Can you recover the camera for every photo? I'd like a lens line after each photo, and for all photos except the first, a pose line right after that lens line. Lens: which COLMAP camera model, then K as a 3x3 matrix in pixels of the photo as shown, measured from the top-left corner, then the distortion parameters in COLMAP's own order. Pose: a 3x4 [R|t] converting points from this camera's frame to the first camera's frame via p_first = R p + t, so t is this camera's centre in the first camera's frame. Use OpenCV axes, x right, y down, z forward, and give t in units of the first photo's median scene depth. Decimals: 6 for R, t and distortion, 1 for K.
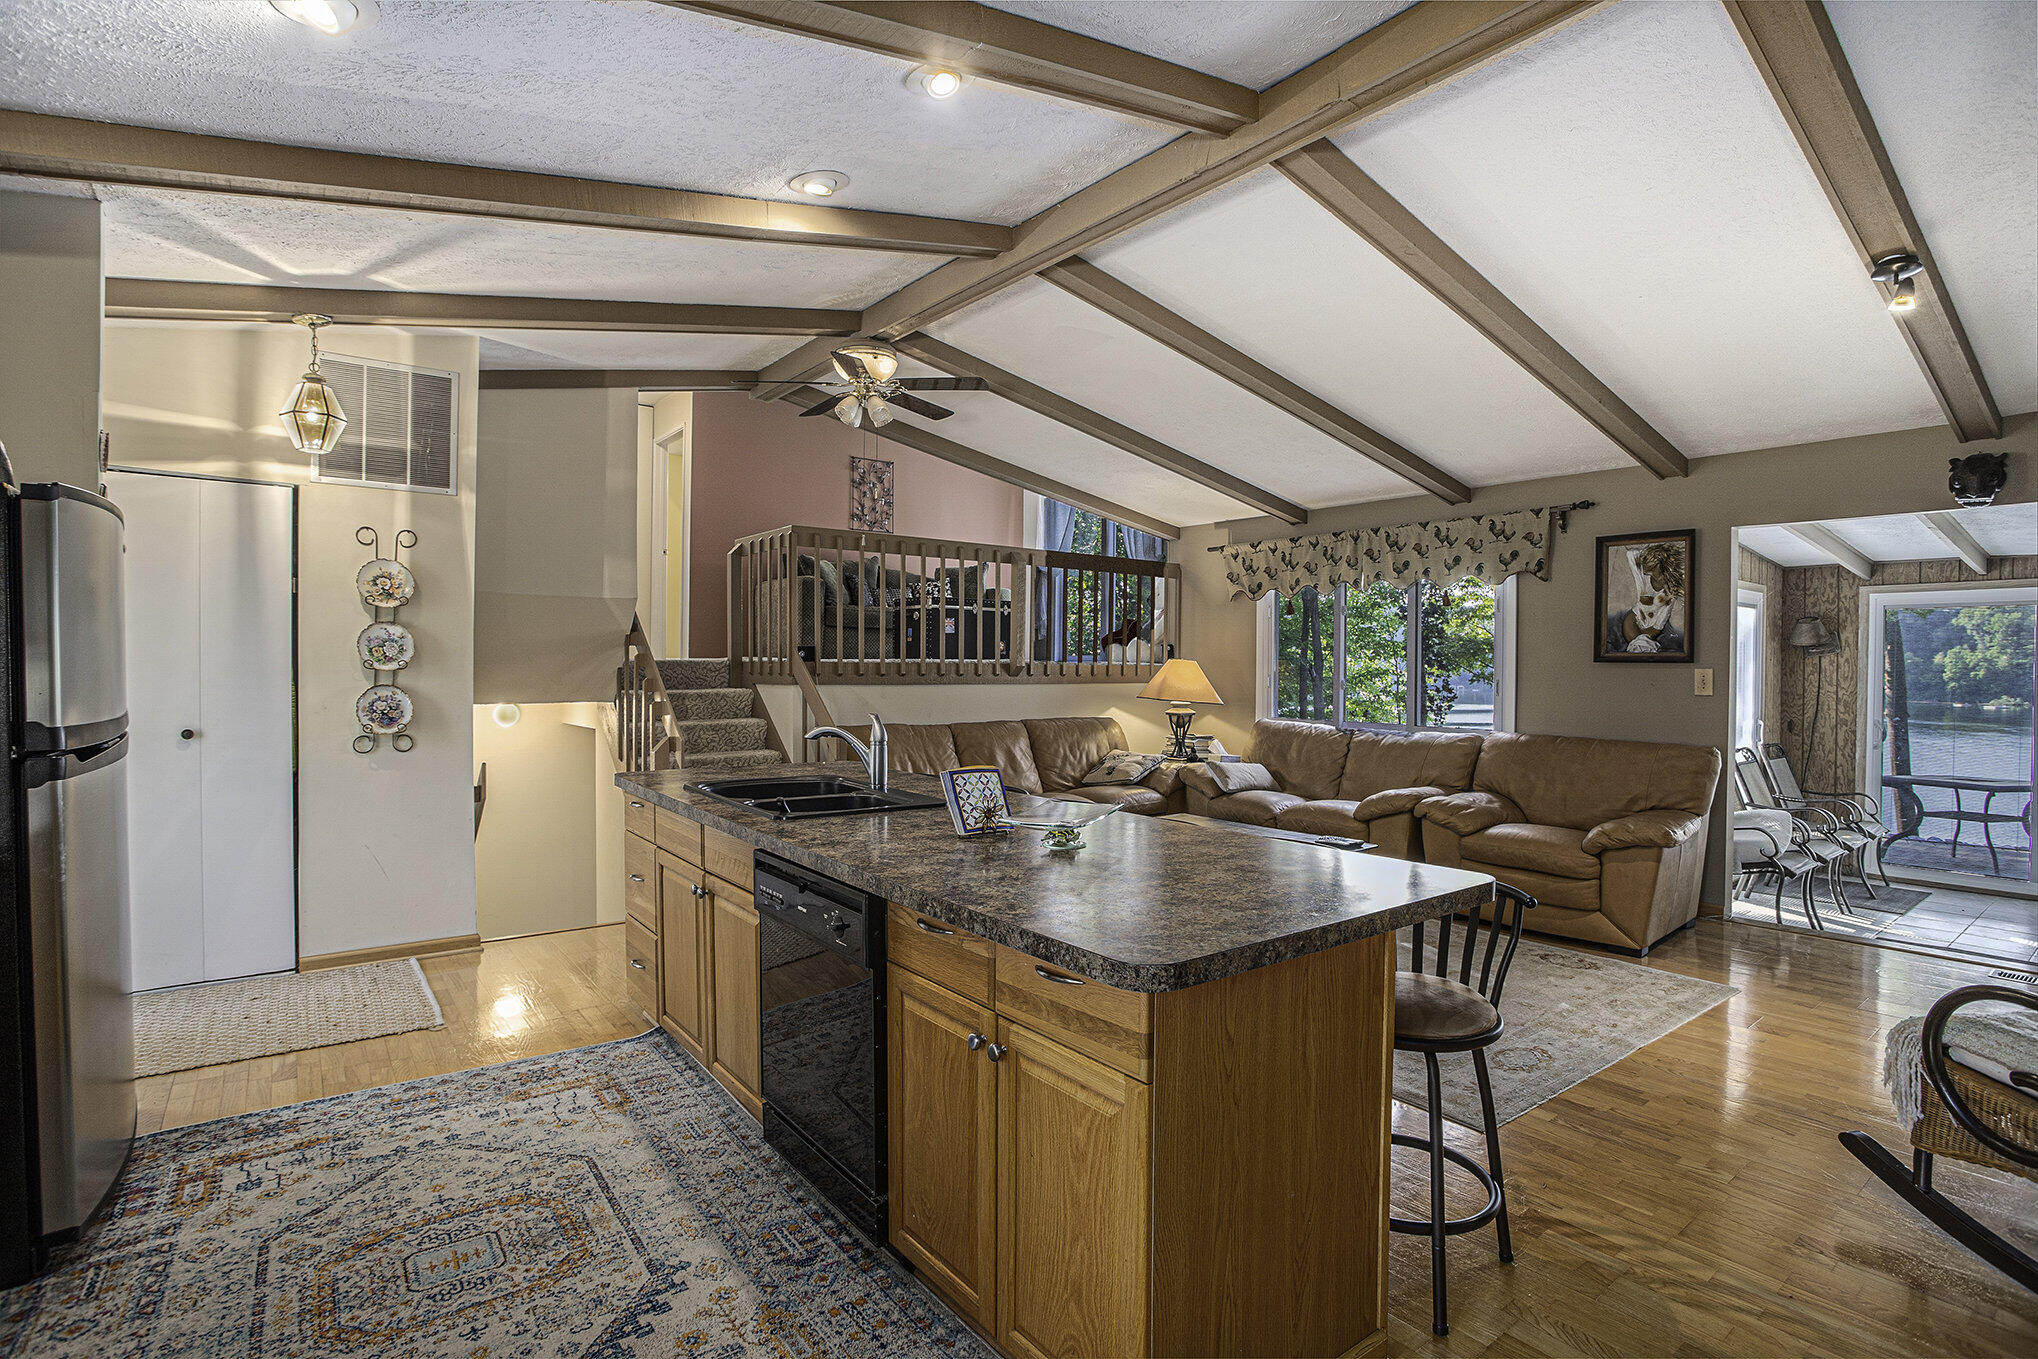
lens RADIAL K [[987.6, 0, 1018.5], [0, 987.6, 676.4], [0, 0, 1]] dist [-0.077824, 0.035141]
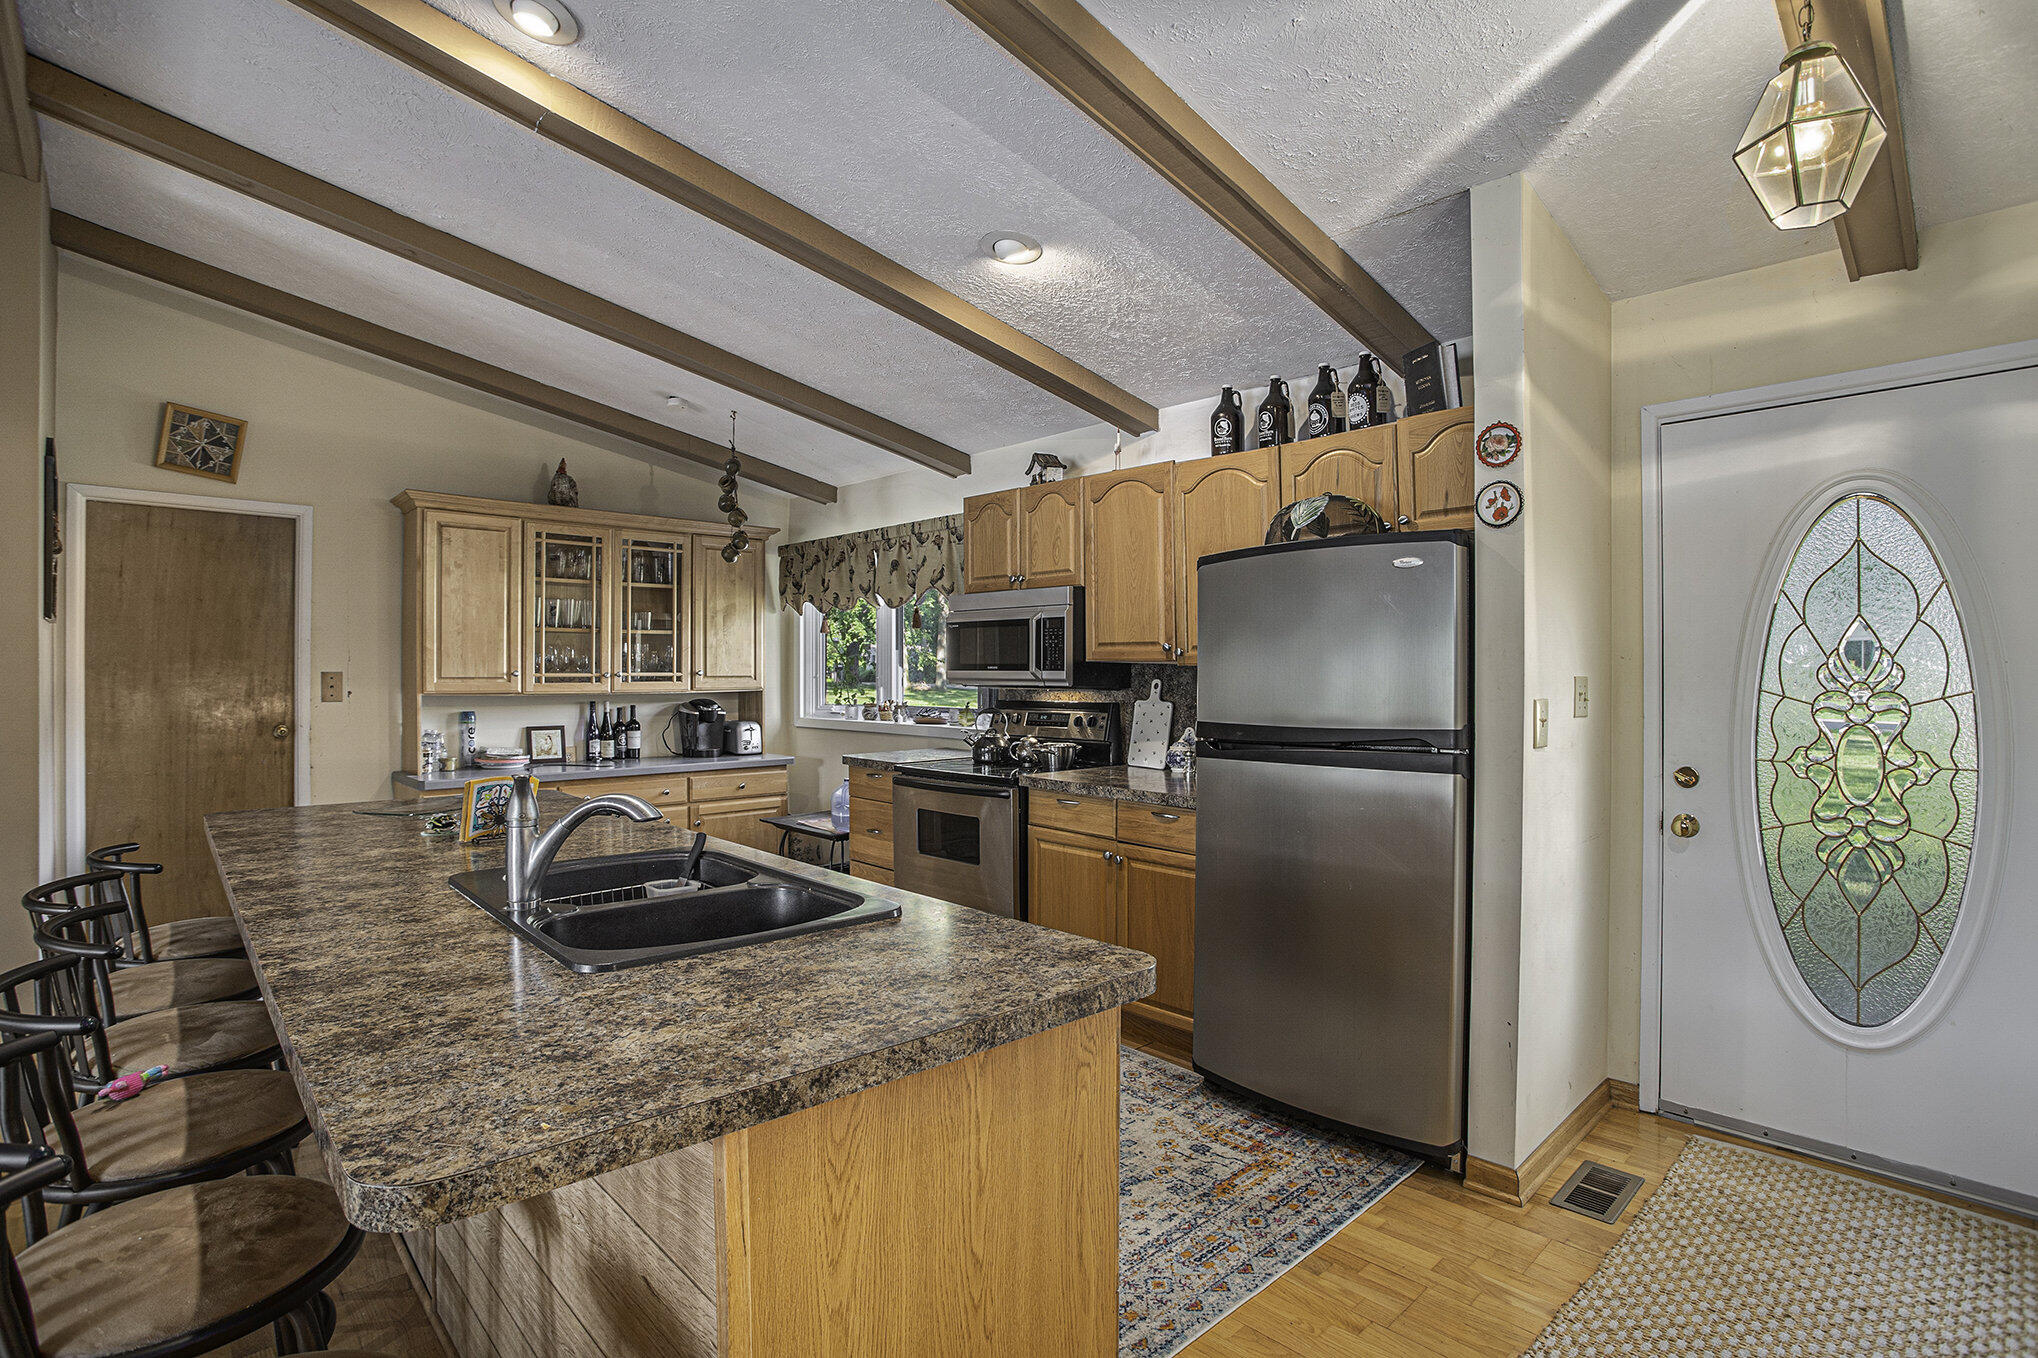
lens RADIAL K [[989.6, 0, 1018.0], [0, 989.6, 679.8], [0, 0, 1]] dist [-0.073823, 0.030558]
pose [[-0.994789, -0.009565, -0.101508, -0.212704], [-0.011315, 0.999797, 0.016677, -0.012326], [0.101328, 0.017739, -0.994695, 0.931969]]
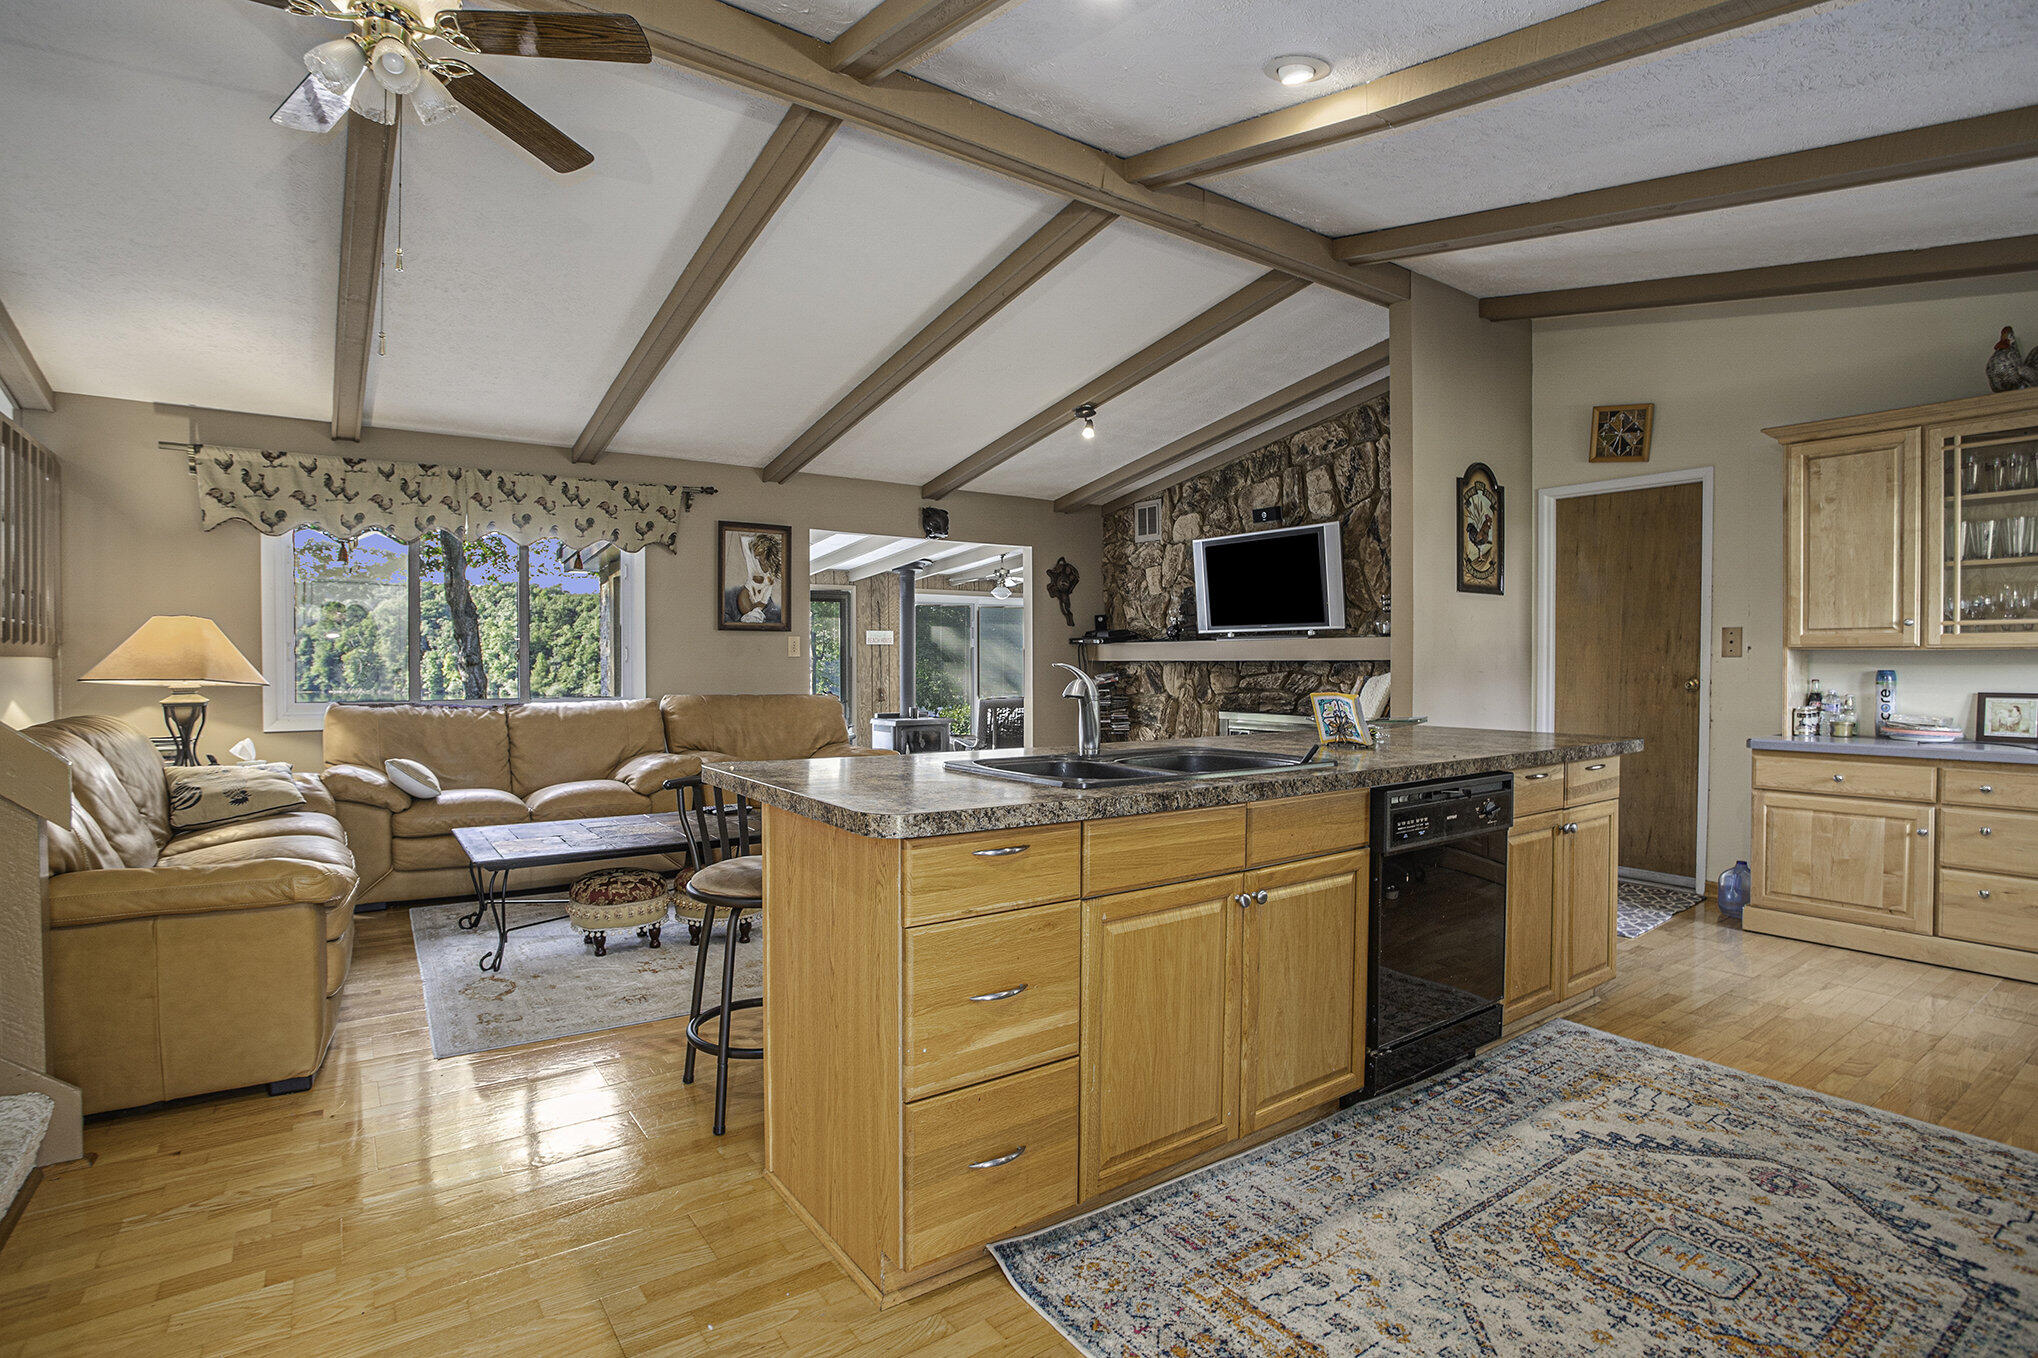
lens RADIAL K [[998.0, 0, 1018.3], [0, 998.0, 676.4], [0, 0, 1]] dist [-0.072232, 0.030178]
pose [[0.034439, -0.024004, 0.999118, -0.583065], [0.013076, 0.999637, 0.023566, 0.017738], [-0.999321, 0.012253, 0.034741, 0.621693]]
